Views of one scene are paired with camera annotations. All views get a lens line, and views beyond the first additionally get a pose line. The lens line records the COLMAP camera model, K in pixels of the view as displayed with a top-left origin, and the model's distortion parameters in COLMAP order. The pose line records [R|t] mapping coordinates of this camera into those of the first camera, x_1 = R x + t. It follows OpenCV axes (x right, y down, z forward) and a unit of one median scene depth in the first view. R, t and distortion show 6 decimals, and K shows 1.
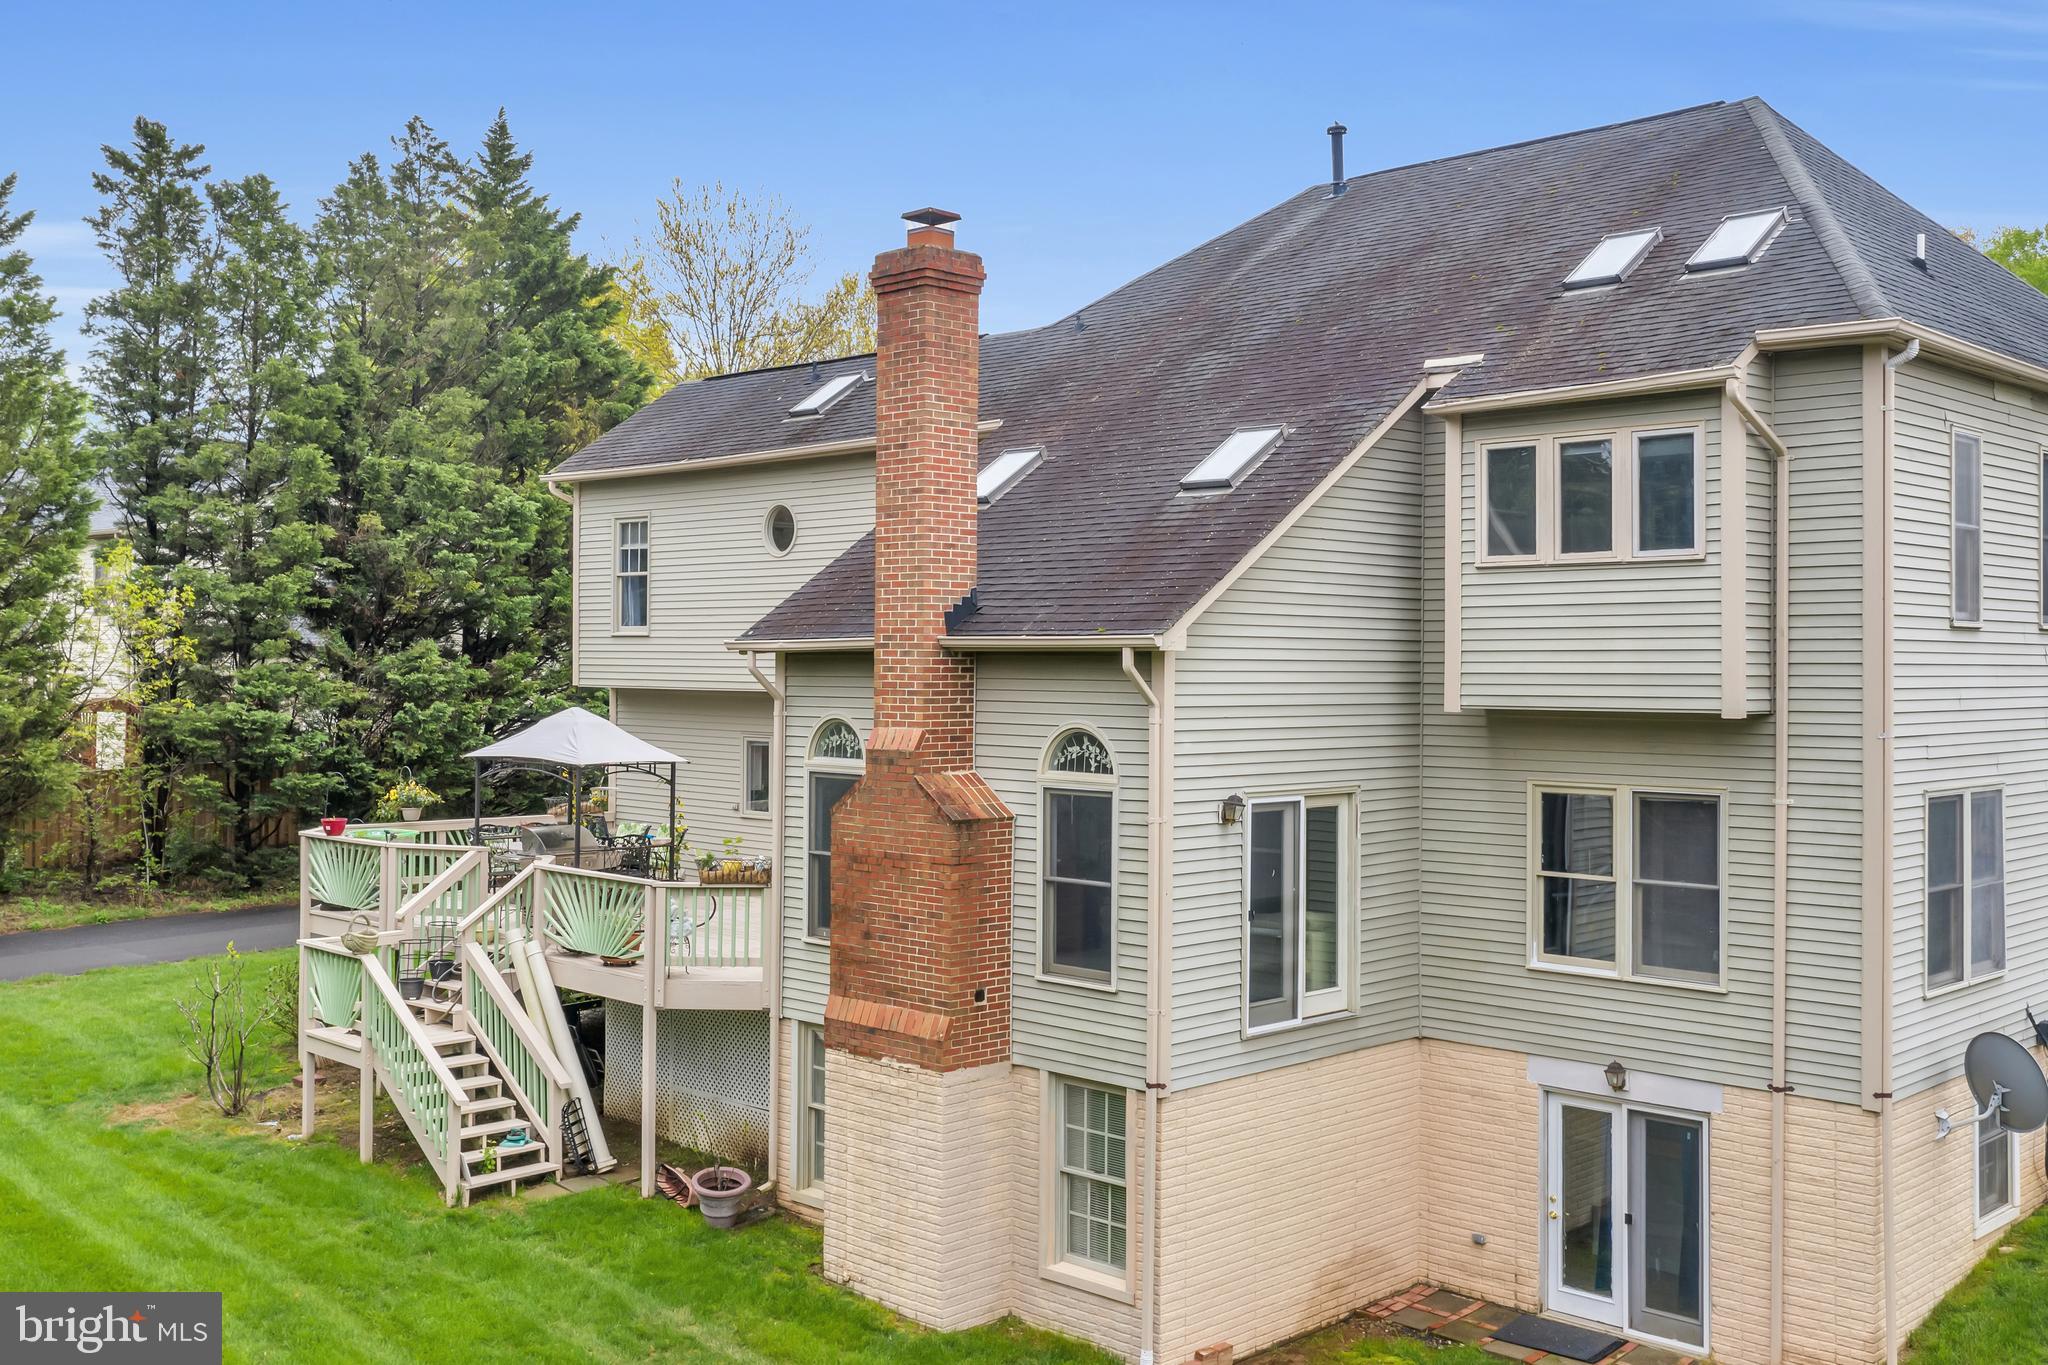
lens RADIAL K [[1935.6, 0, 1024.8], [0, 1935.6, 649.0], [0, 0, 1]] dist [-0.010809, 0.001574]
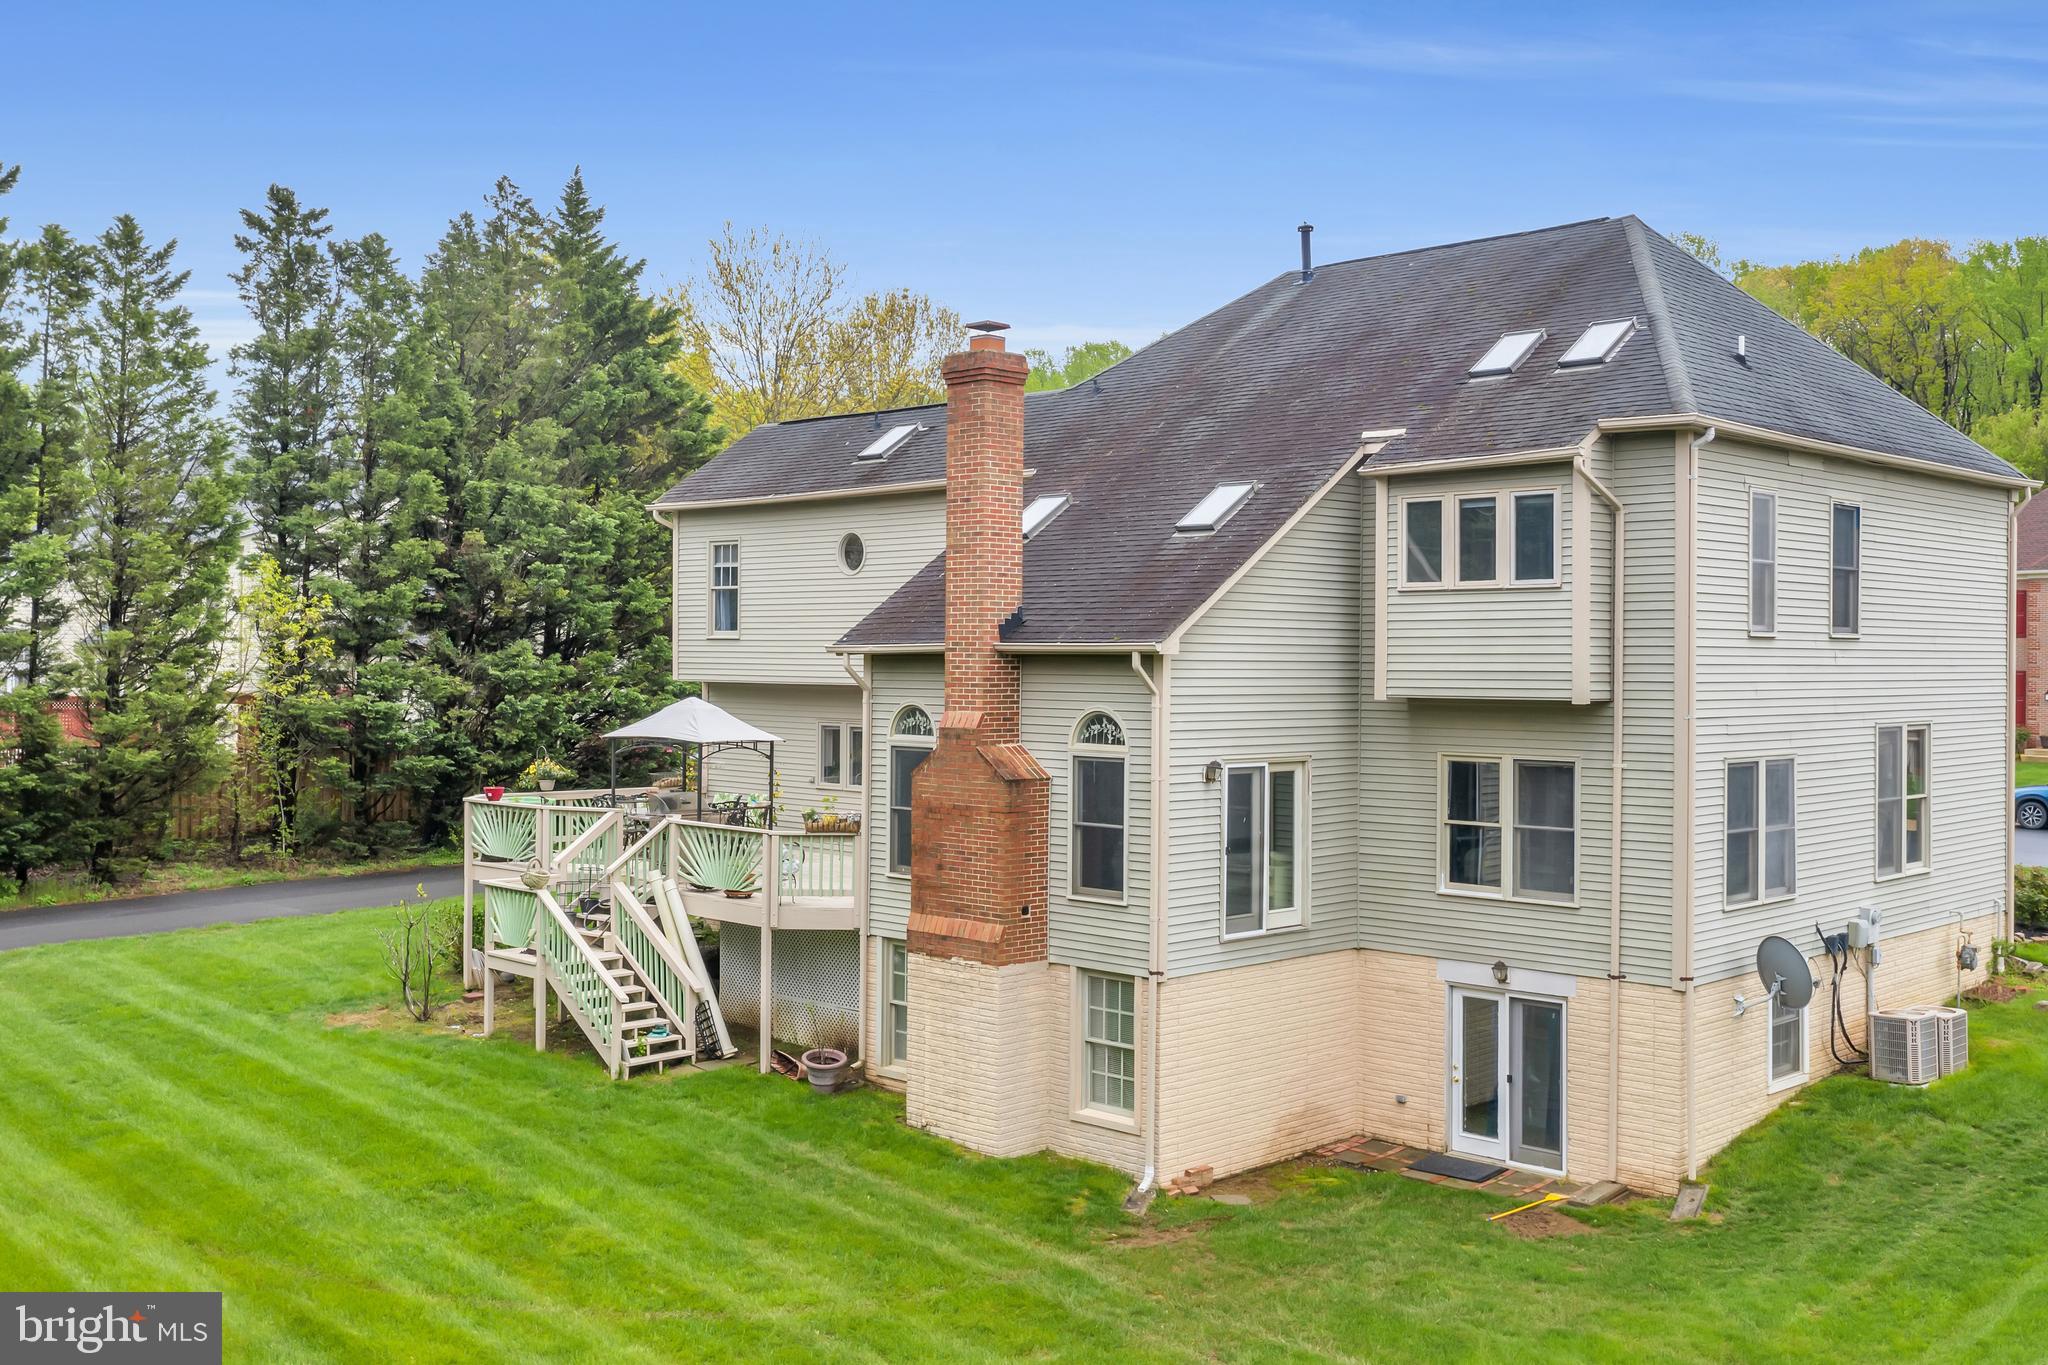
lens RADIAL K [[1935.6, 0, 1024.8], [0, 1935.6, 649.0], [0, 0, 1]] dist [-0.010809, 0.001574]
pose [[0.999997, 0.000879, -0.002324, -0.018075], [-0.000875, 0.999998, 0.002049, -0.004471], [0.002326, -0.002047, 0.999995, -0.299309]]
